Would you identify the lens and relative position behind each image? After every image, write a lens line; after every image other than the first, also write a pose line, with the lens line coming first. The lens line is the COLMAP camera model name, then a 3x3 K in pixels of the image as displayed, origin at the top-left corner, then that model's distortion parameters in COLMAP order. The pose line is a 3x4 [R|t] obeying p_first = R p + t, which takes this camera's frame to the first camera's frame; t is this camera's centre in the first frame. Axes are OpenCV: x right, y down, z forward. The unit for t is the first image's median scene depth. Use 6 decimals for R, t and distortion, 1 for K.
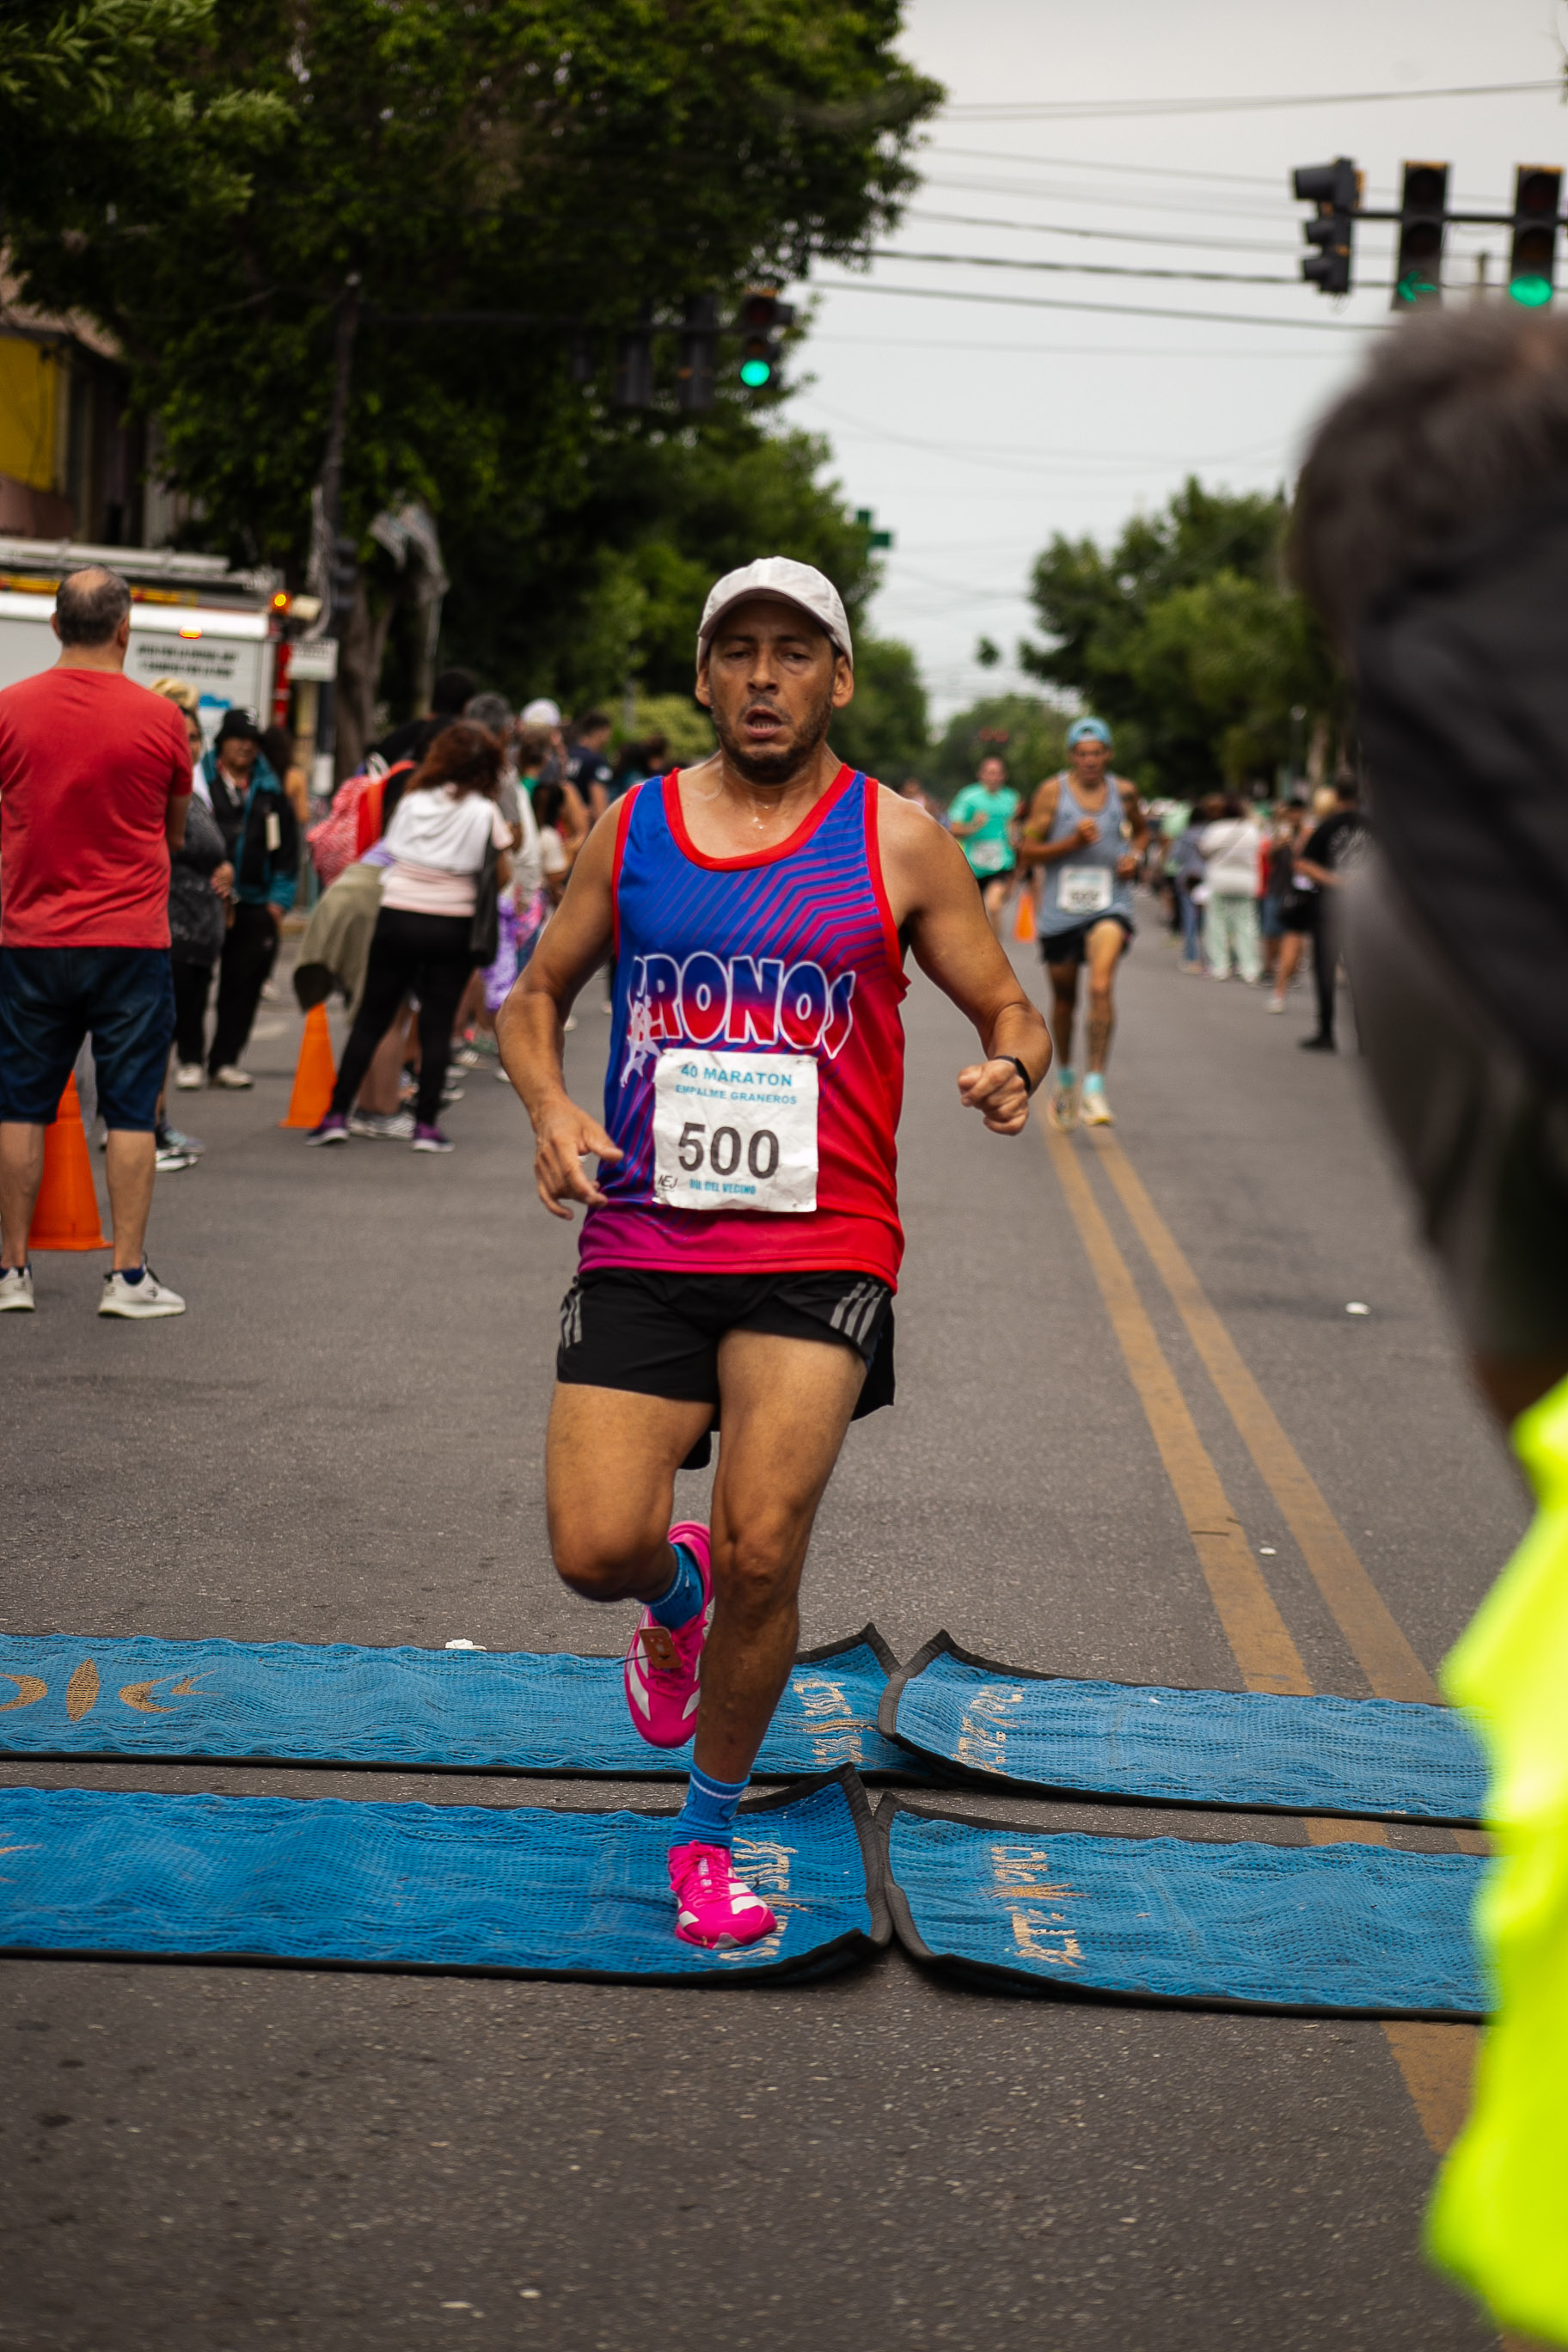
lens RADIAL K [[6475.0, 0, 781.3], [0, 6475.0, 1172.5], [0, 0, 1]] dist [0.215057, 0.882790]
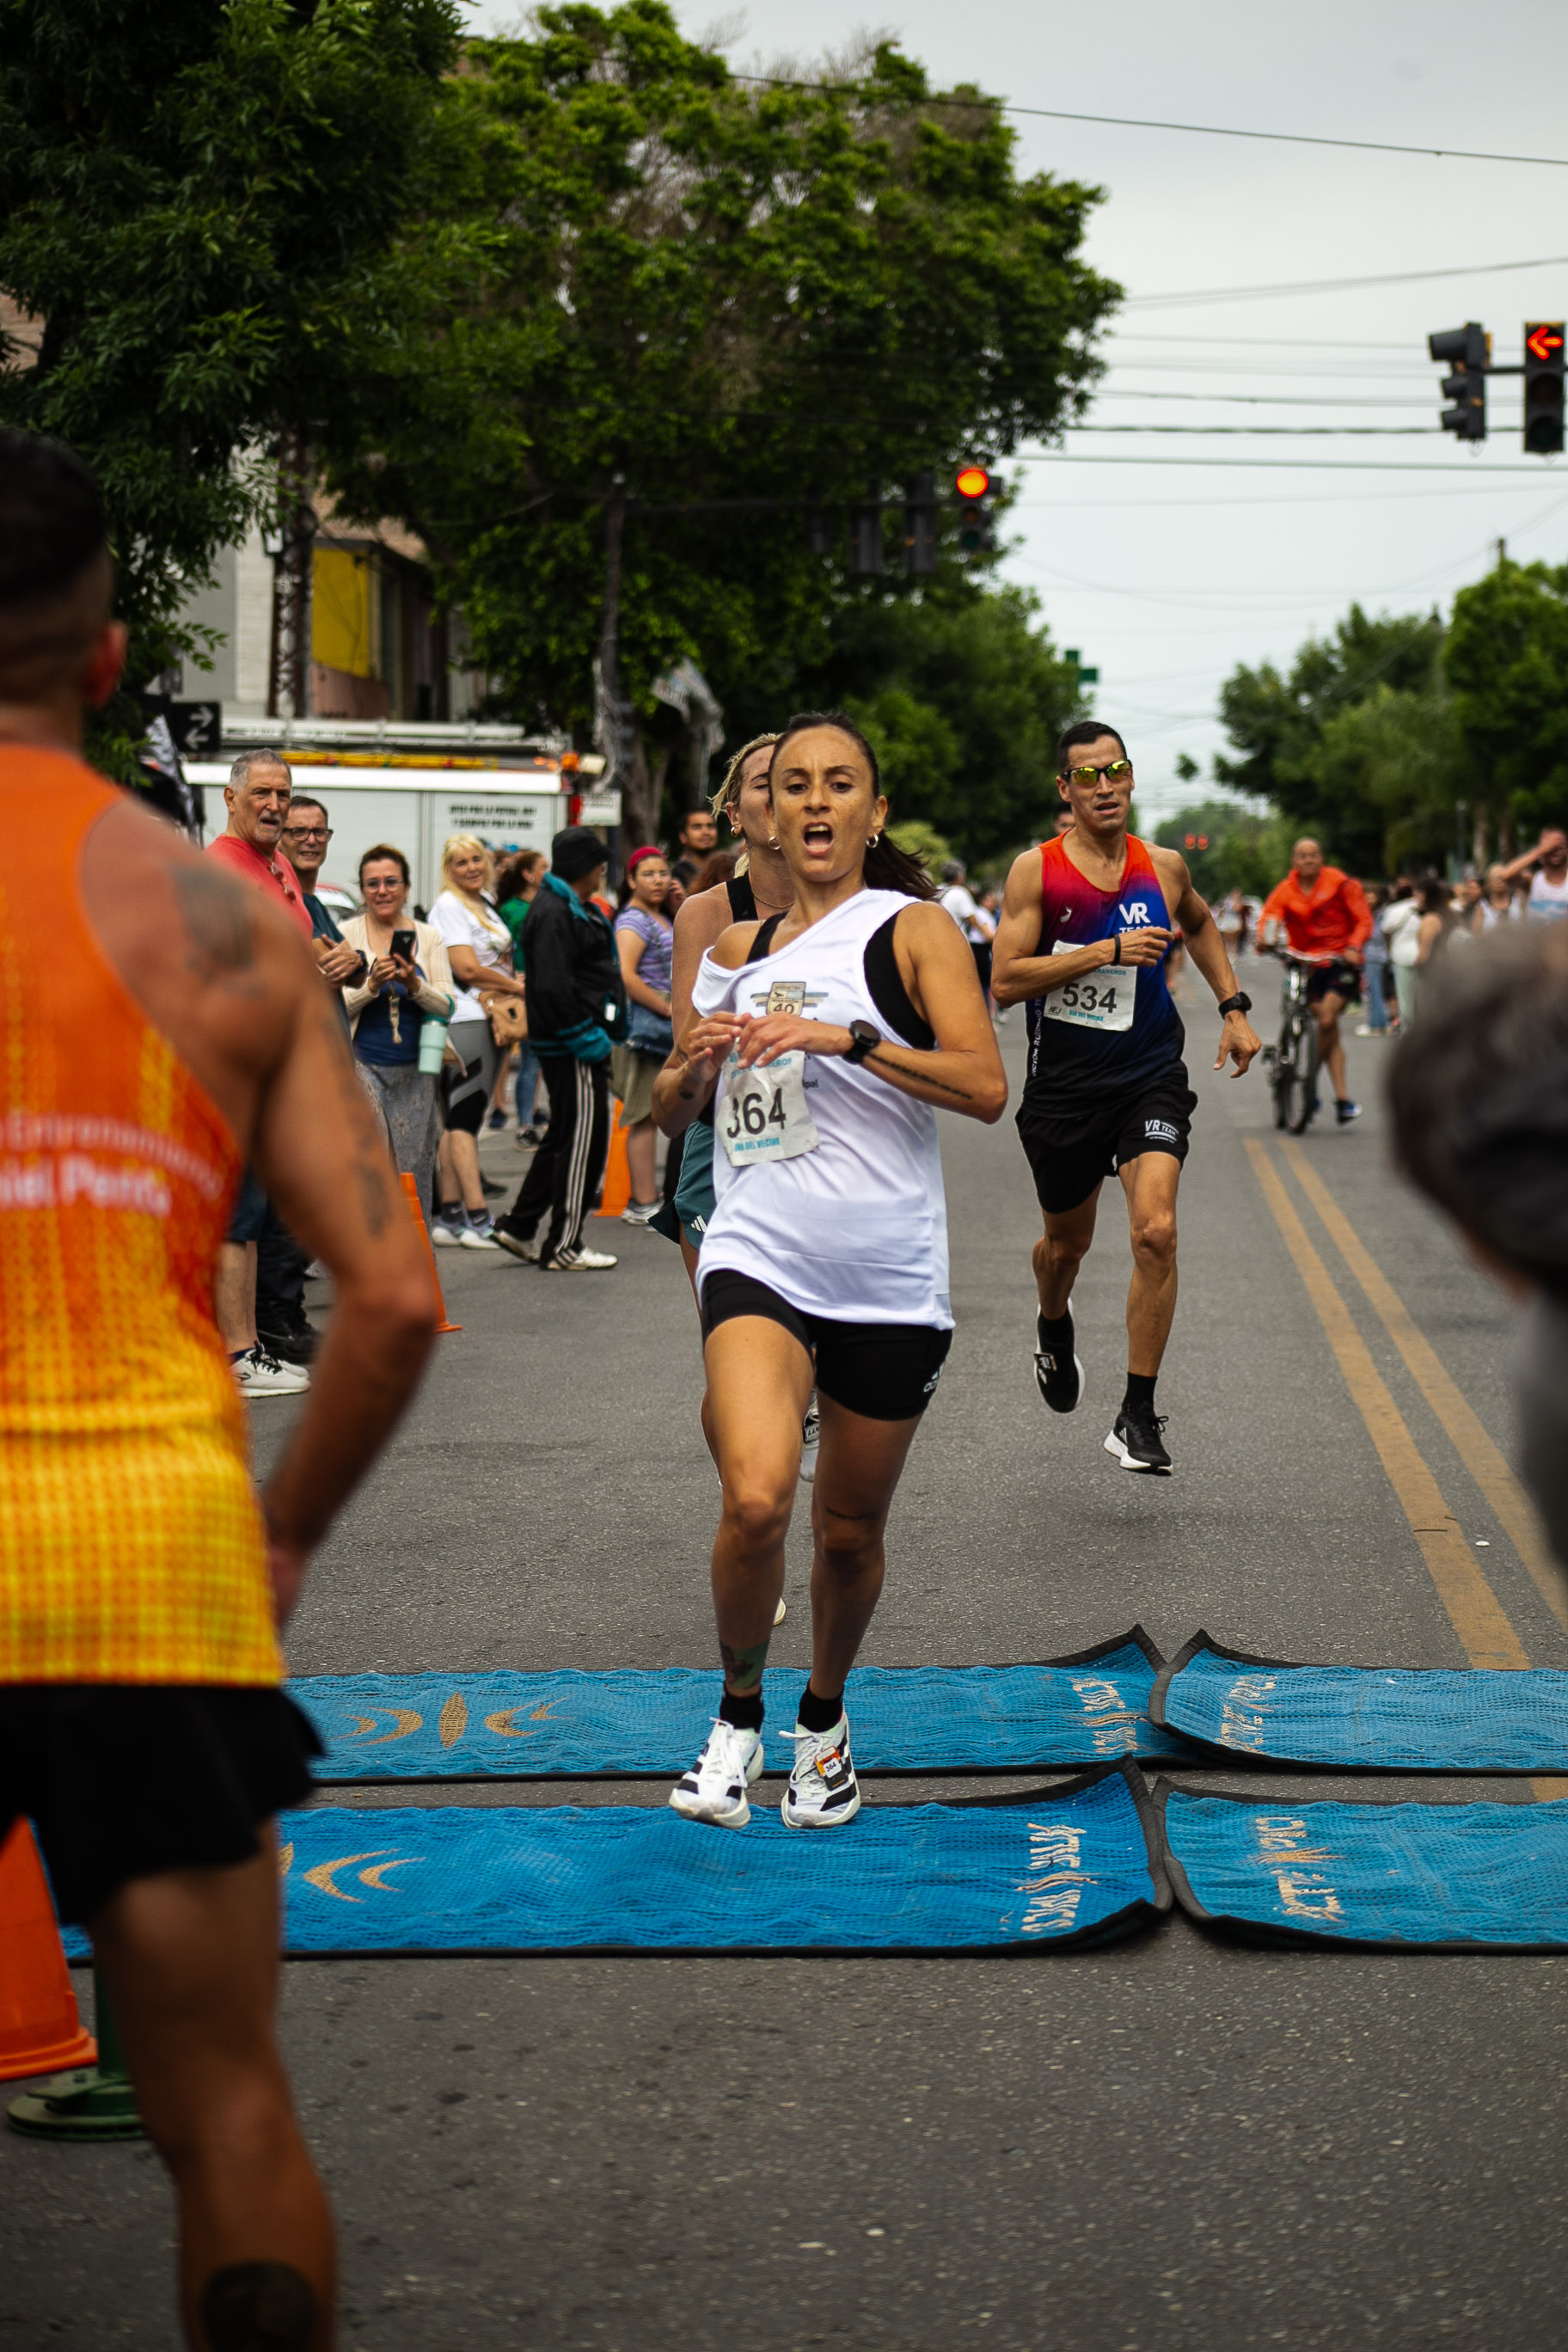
lens RADIAL K [[5653.3, 0, 779.9], [0, 5653.3, 1175.4], [0, 0, 1]] dist [-0.015676, 0.638562]
pose [[0.997493, -0.055515, -0.043874, -0.000698], [0.055030, 0.998410, -0.012198, -0.000665], [0.044482, 0.009753, 0.998963, 0.004618]]
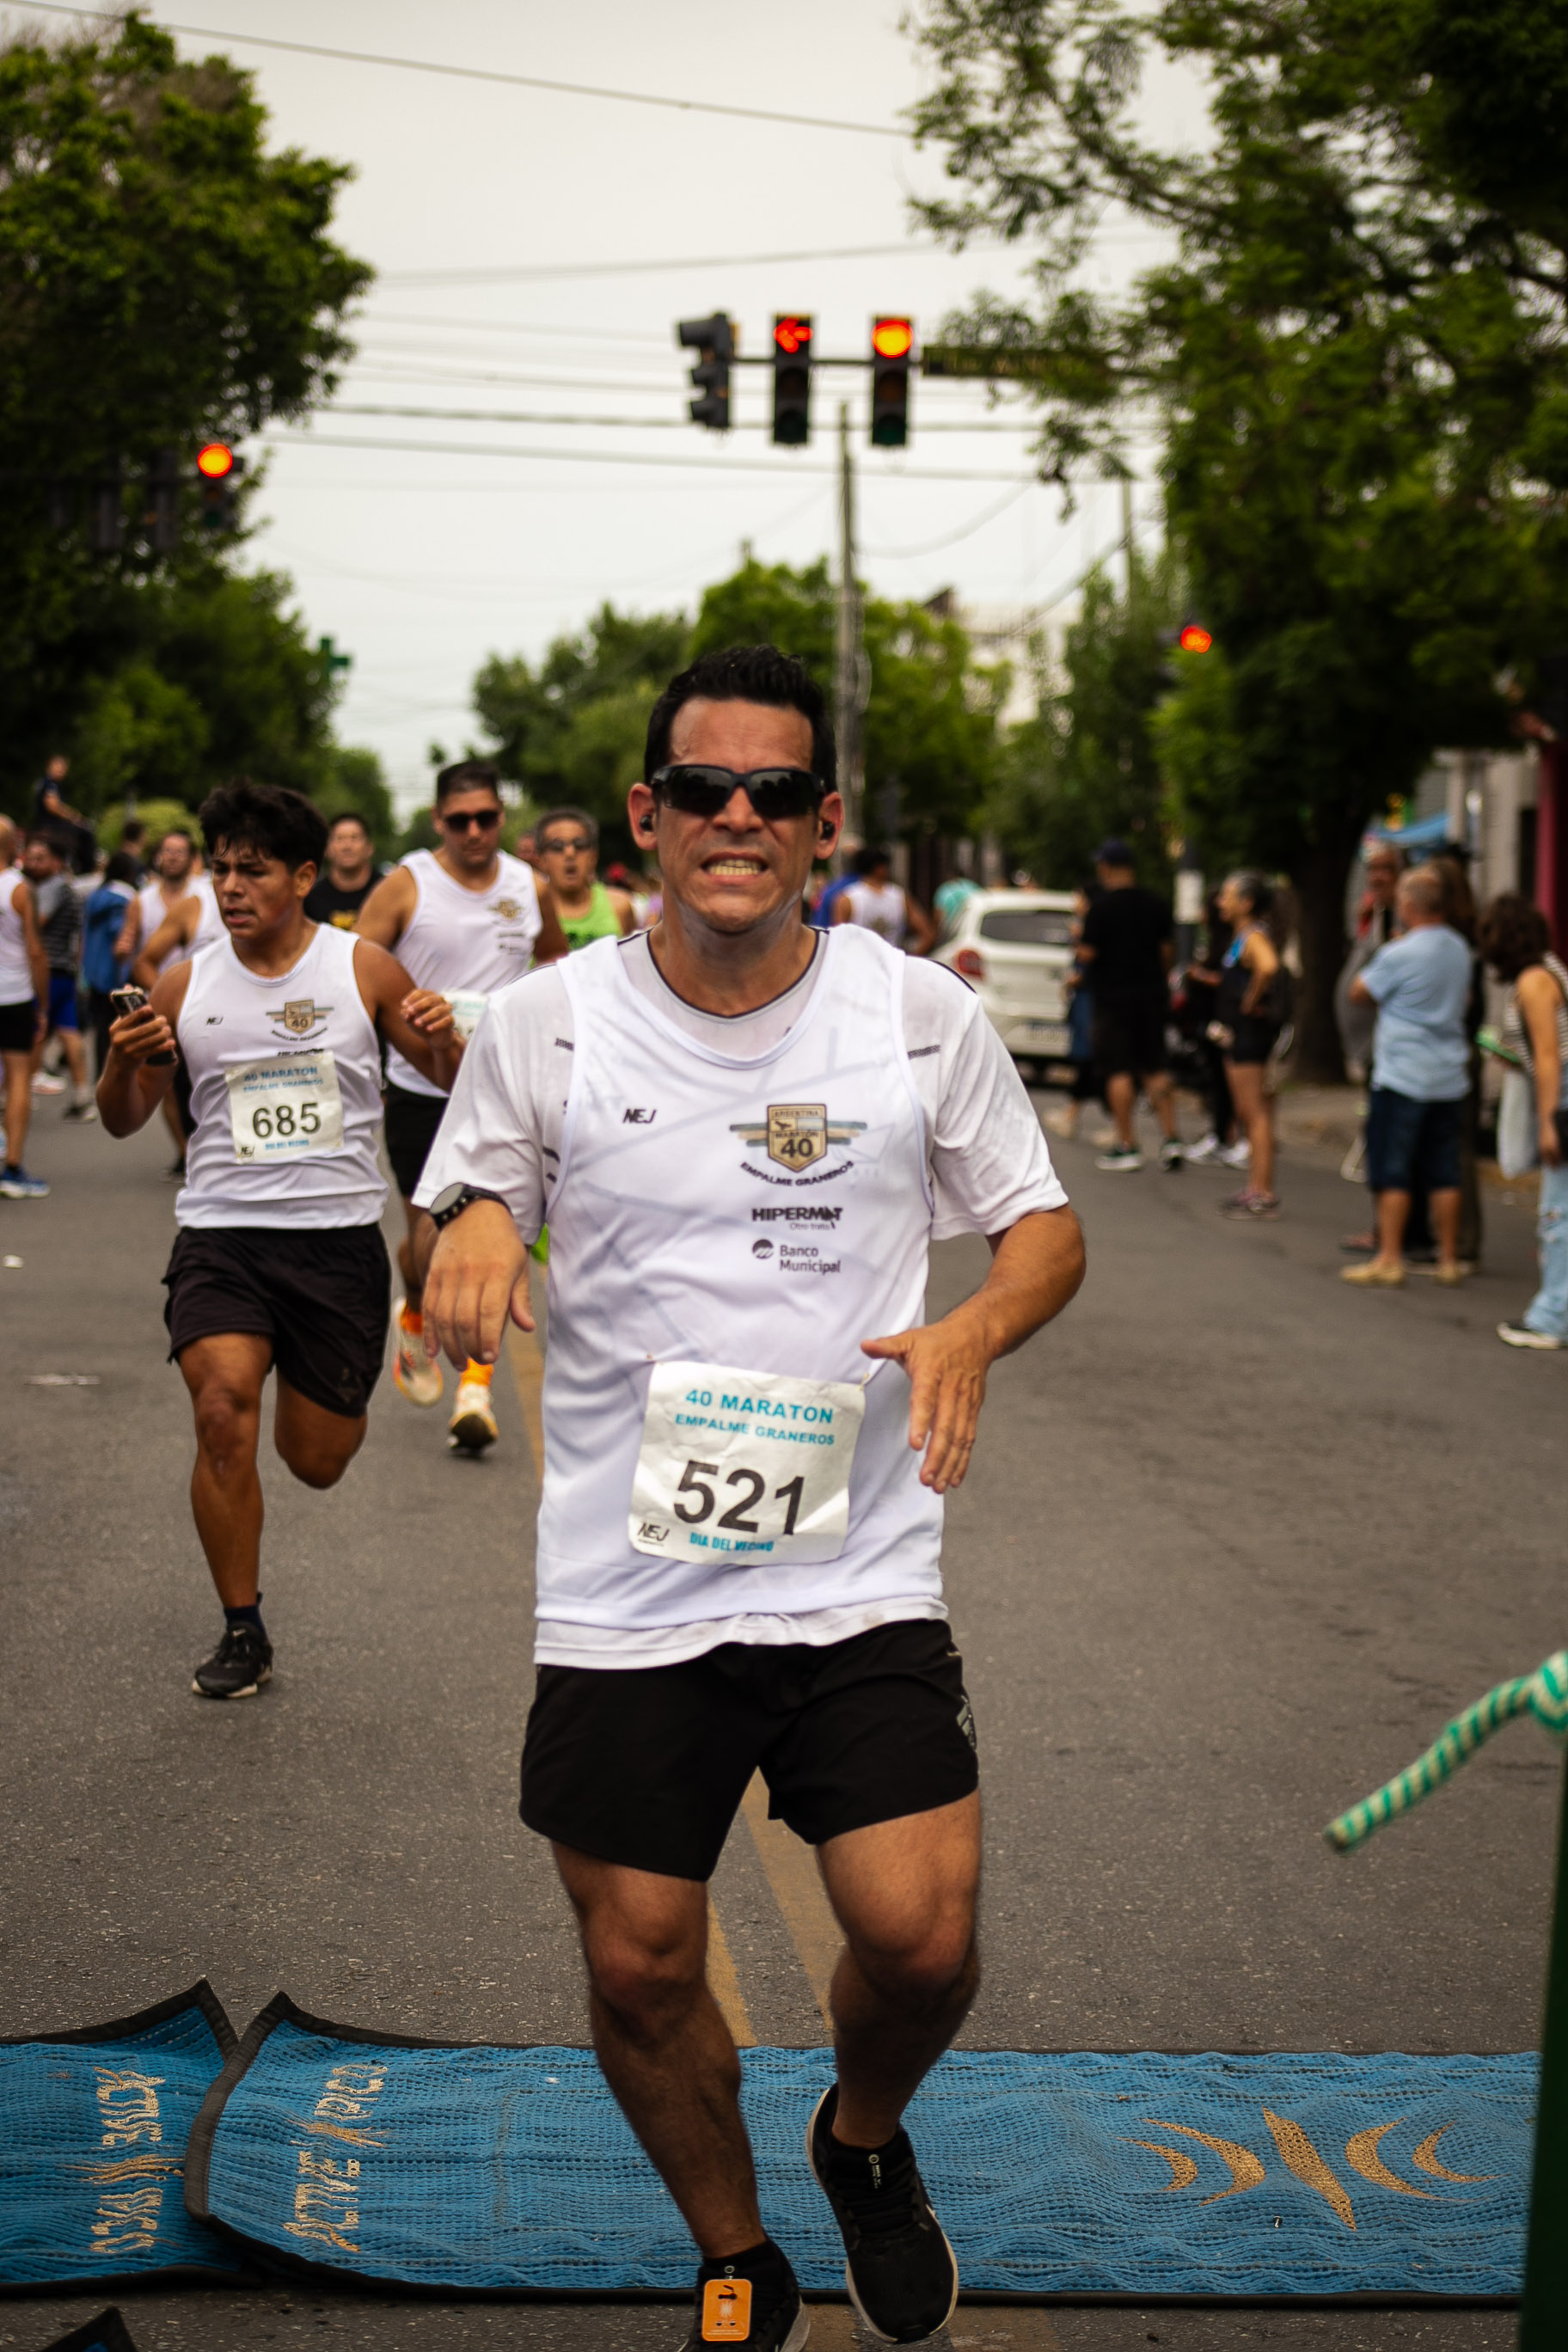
lens RADIAL K [[5428.9, 0, 779.9], [0, 5428.9, 1177.4], [0, 0, 1]] dist [0.014721, 0.176251]
pose [[0.995156, -0.038490, 0.090457, 0.022788], [0.038674, 0.999252, -0.000282, -0.020932], [-0.090379, 0.003779, 0.995900, 0.259878]]
